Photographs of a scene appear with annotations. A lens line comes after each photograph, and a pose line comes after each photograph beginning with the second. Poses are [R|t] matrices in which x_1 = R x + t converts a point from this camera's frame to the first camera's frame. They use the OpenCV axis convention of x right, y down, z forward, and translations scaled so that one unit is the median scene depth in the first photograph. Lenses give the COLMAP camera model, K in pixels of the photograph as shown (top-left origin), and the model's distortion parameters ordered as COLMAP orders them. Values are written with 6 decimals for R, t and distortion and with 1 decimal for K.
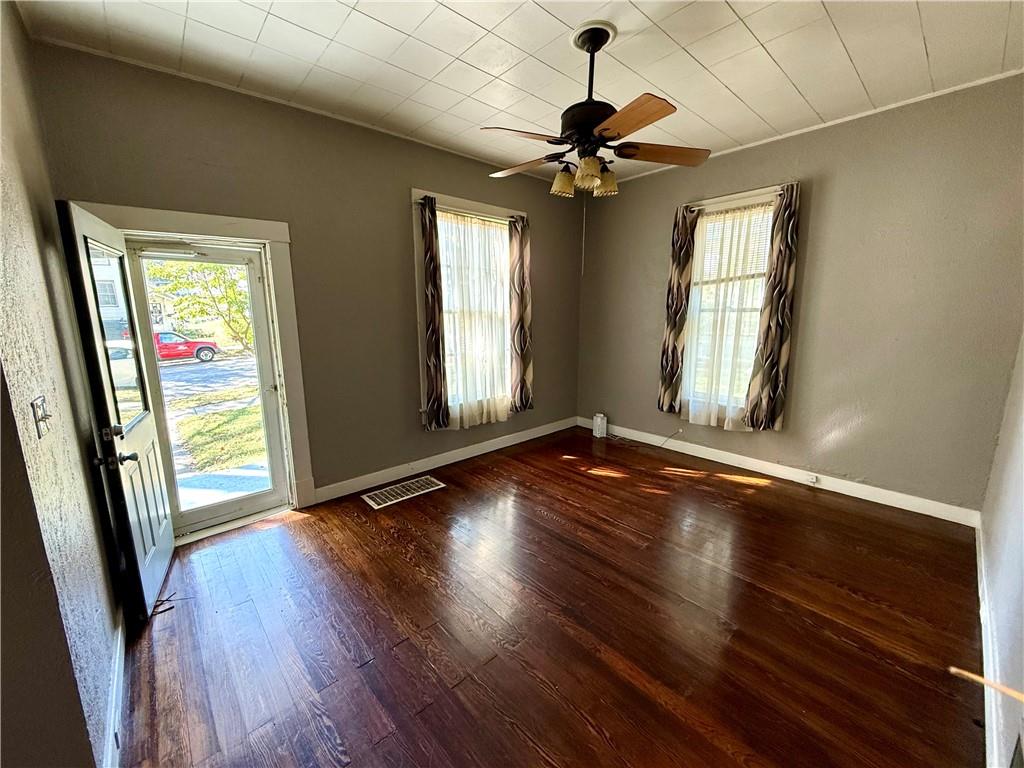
lens RADIAL K [[407.8, 0, 508.6], [0, 407.8, 384.5], [0, 0, 1]] dist [-0.000665, 0.000169]
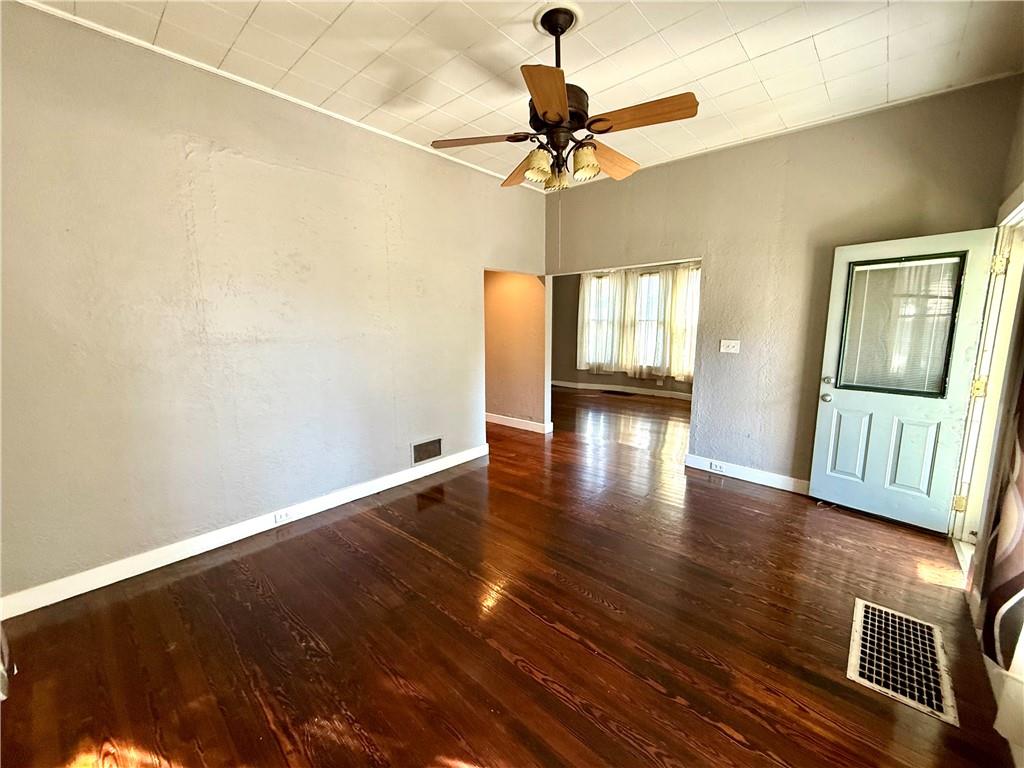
lens RADIAL K [[407.8, 0, 510.3], [0, 407.8, 386.4], [0, 0, 1]] dist [-0.000665, 0.000169]
pose [[-0.994855, 0.028426, -0.097235, 0.251476], [-0.005237, 0.944110, 0.329588, -0.205182], [0.101169, 0.328402, -0.939104, 1.242249]]
